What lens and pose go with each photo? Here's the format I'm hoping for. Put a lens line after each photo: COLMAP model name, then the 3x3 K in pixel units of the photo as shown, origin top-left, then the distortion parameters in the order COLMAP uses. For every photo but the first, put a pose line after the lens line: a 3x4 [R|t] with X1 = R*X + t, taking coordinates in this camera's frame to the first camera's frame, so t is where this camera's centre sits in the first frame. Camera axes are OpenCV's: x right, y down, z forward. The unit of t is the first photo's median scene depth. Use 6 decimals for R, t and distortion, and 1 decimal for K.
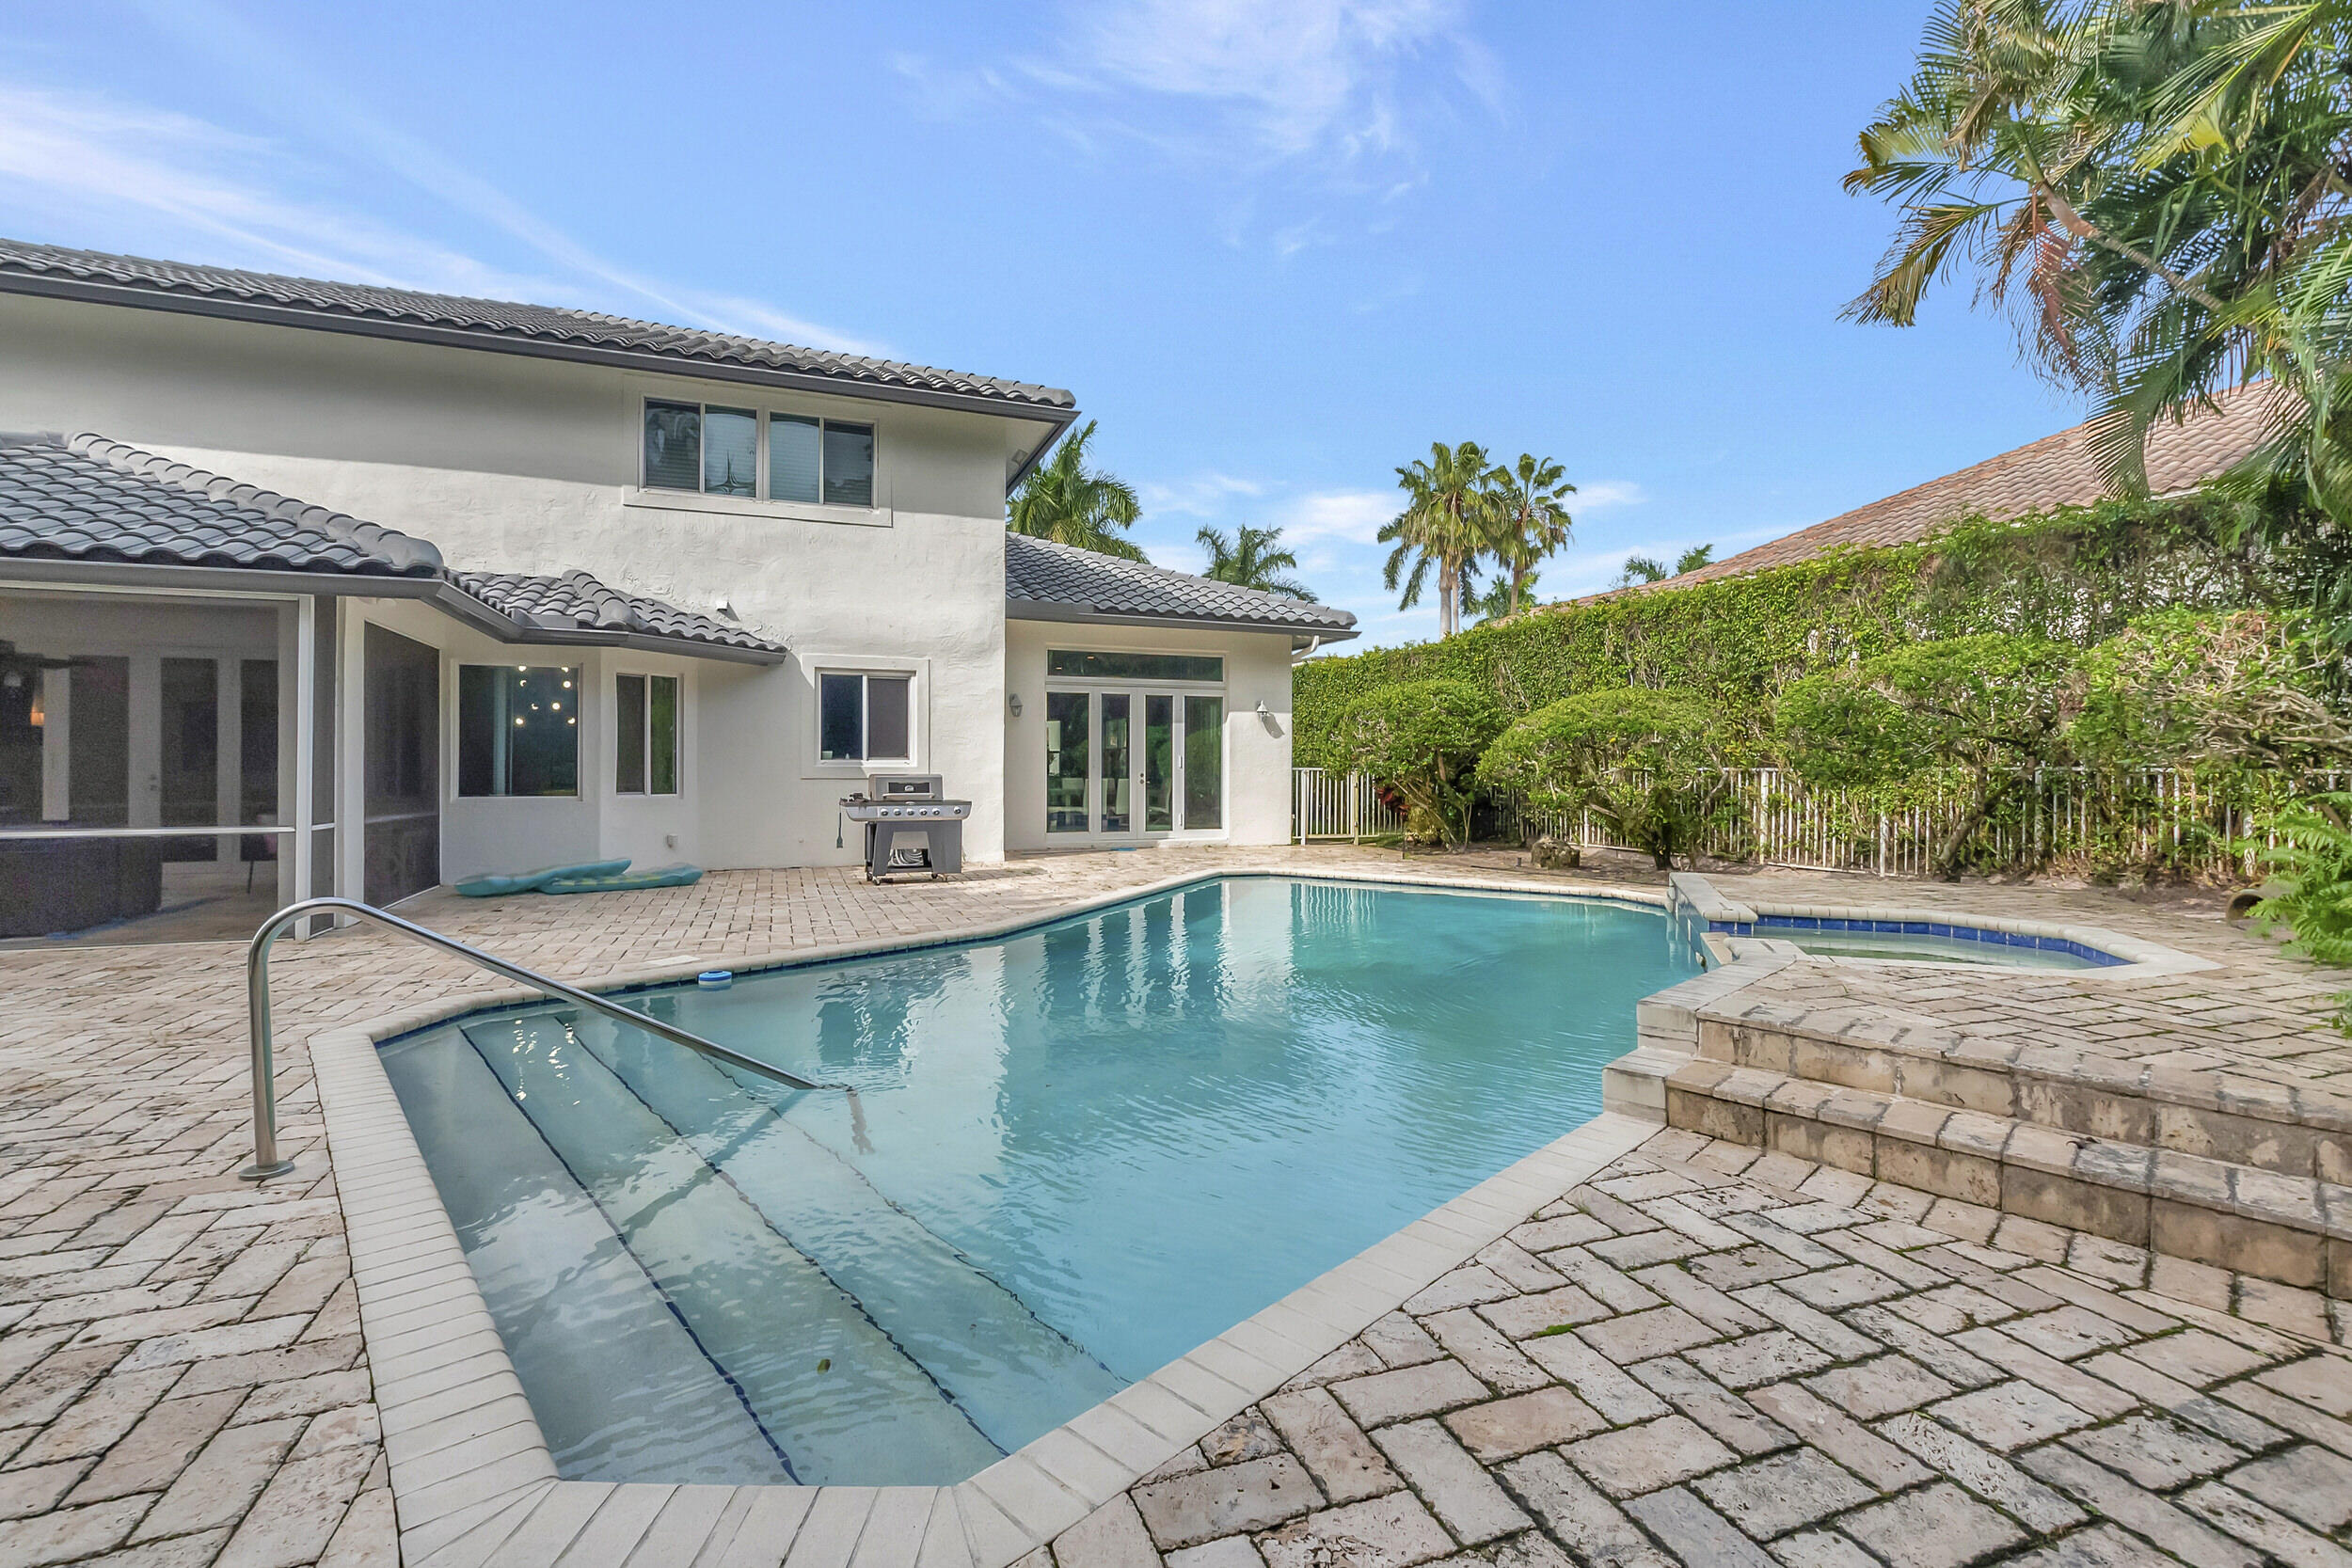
lens RADIAL K [[1041.2, 0, 1175.0], [0, 1041.2, 768.0], [0, 0, 1]] dist [0.004182, 0.000561]
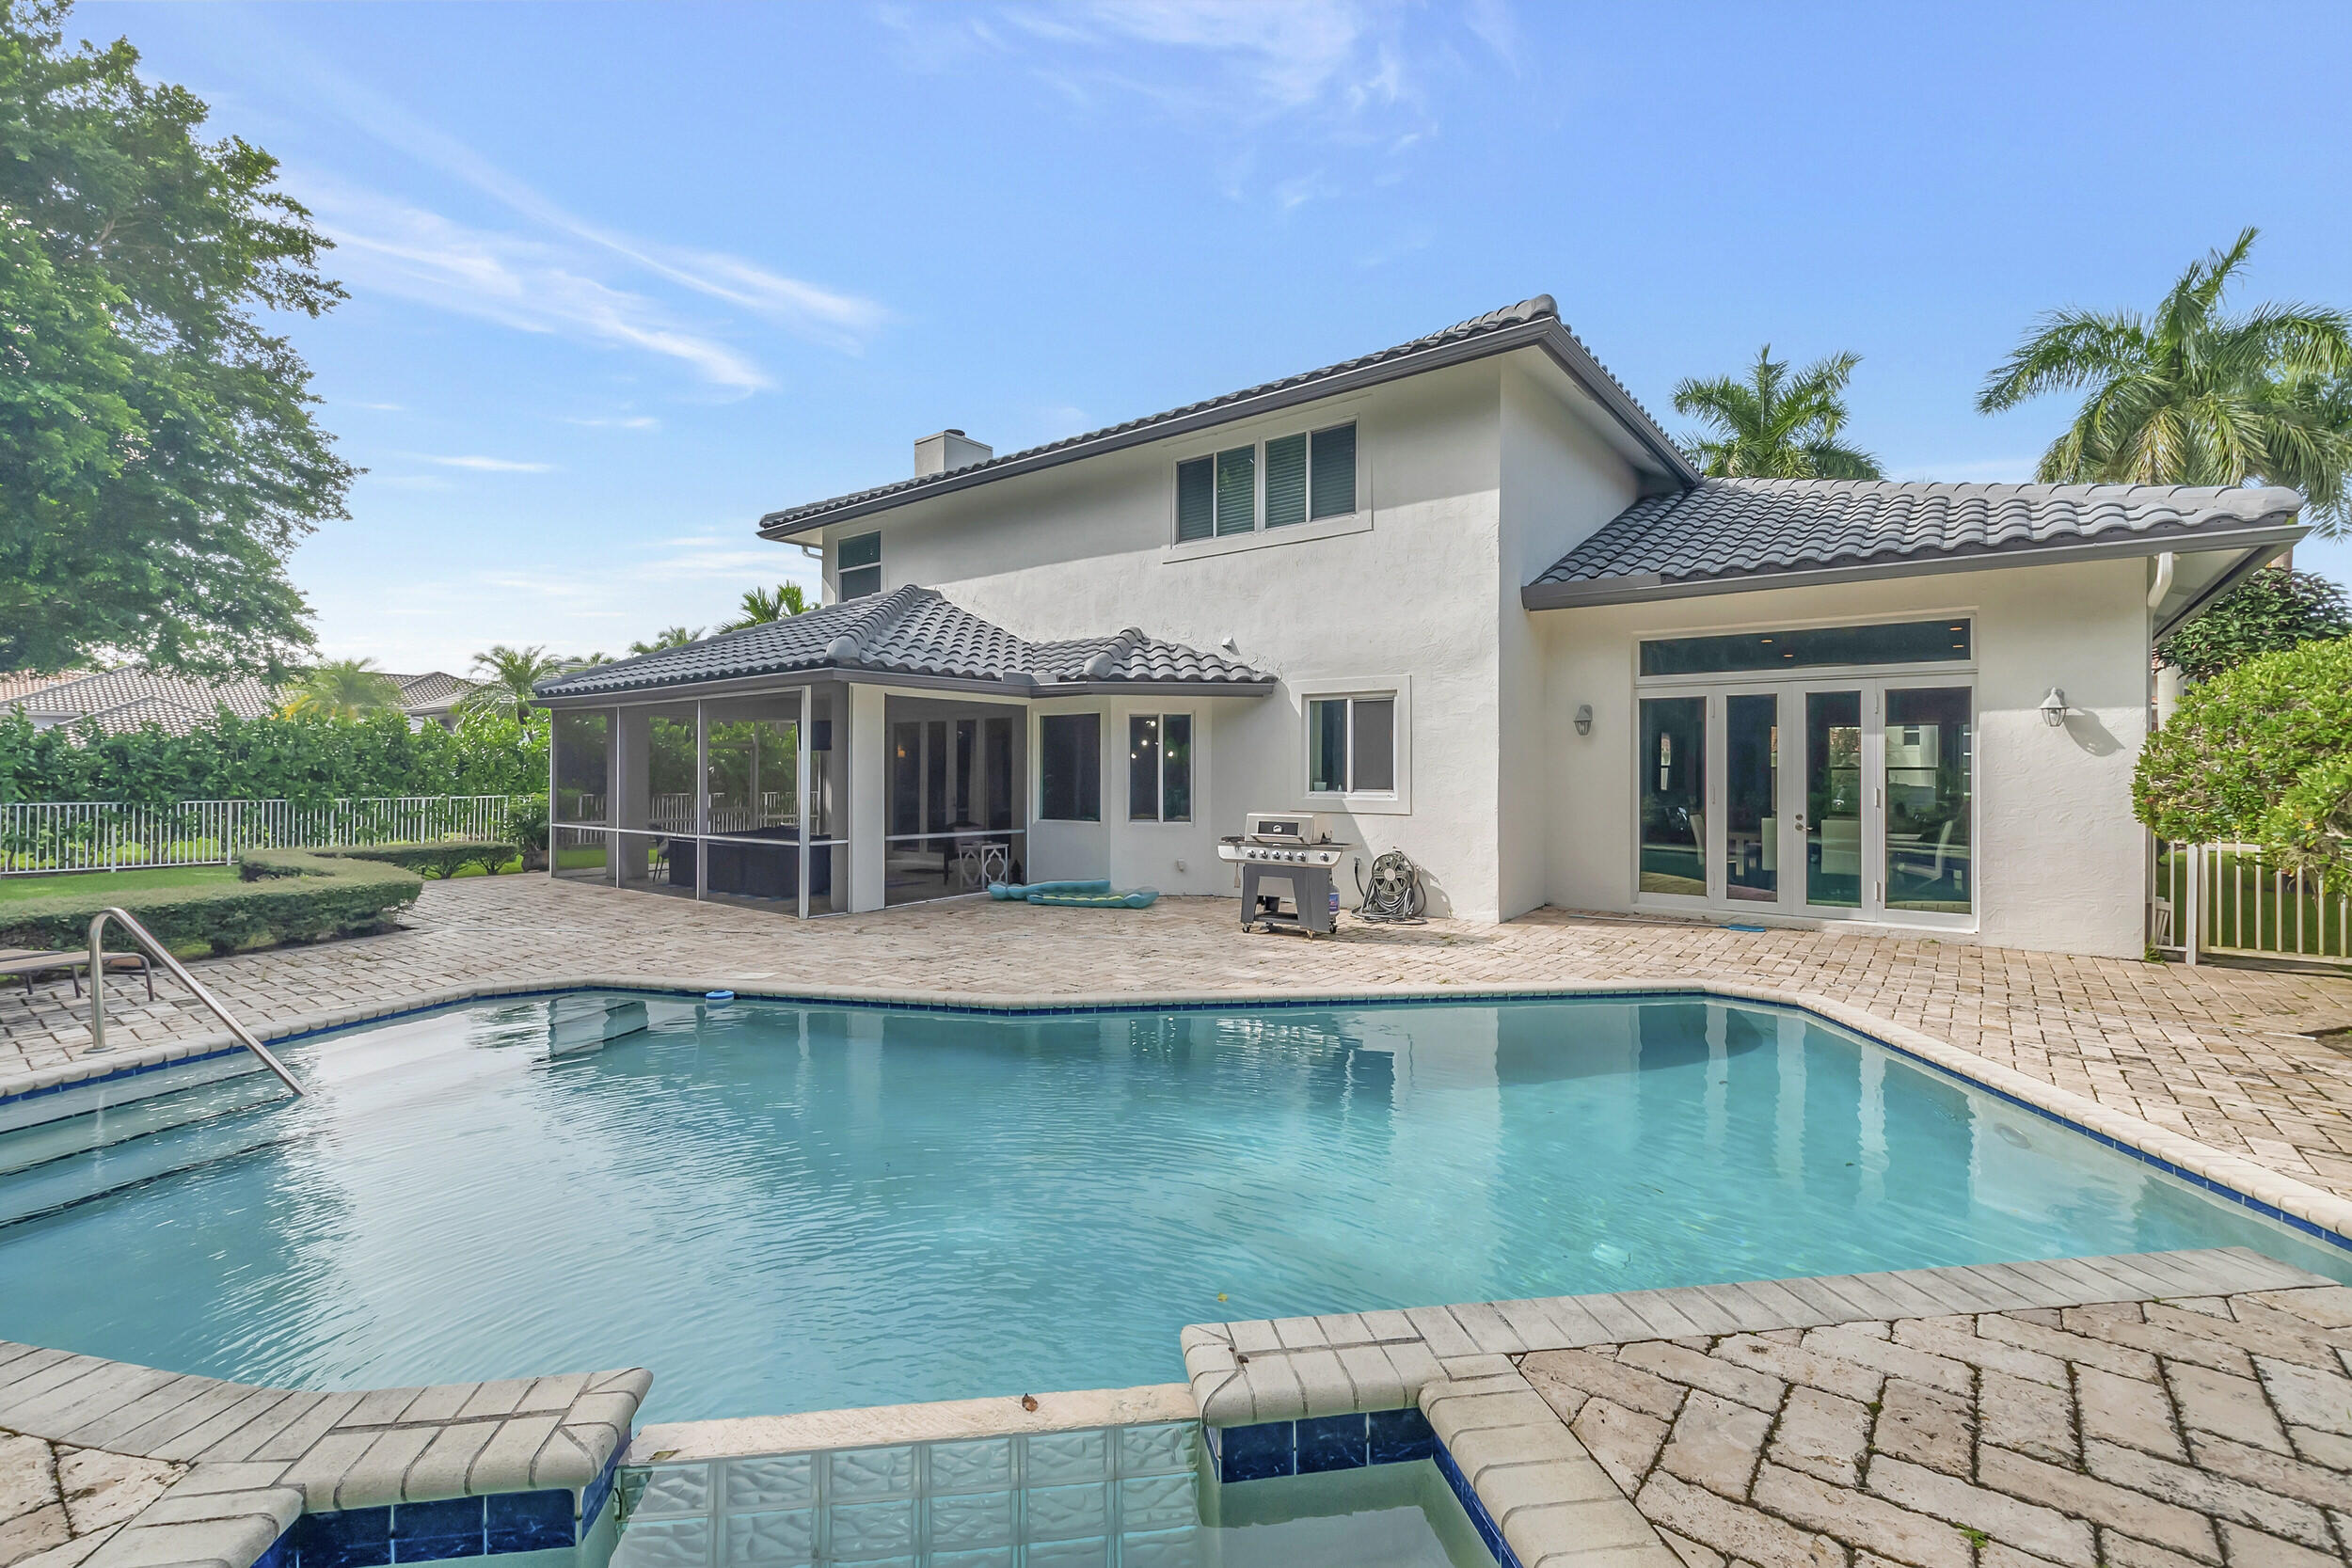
lens RADIAL K [[1041.2, 0, 1170.8], [0, 1041.2, 769.1], [0, 0, 1]] dist [0.004182, 0.000561]
pose [[0.503950, -0.002920, -0.863728, 0.399137], [-0.001386, 0.999990, -0.004190, -0.023535], [0.863732, 0.003309, 0.503941, 0.401896]]
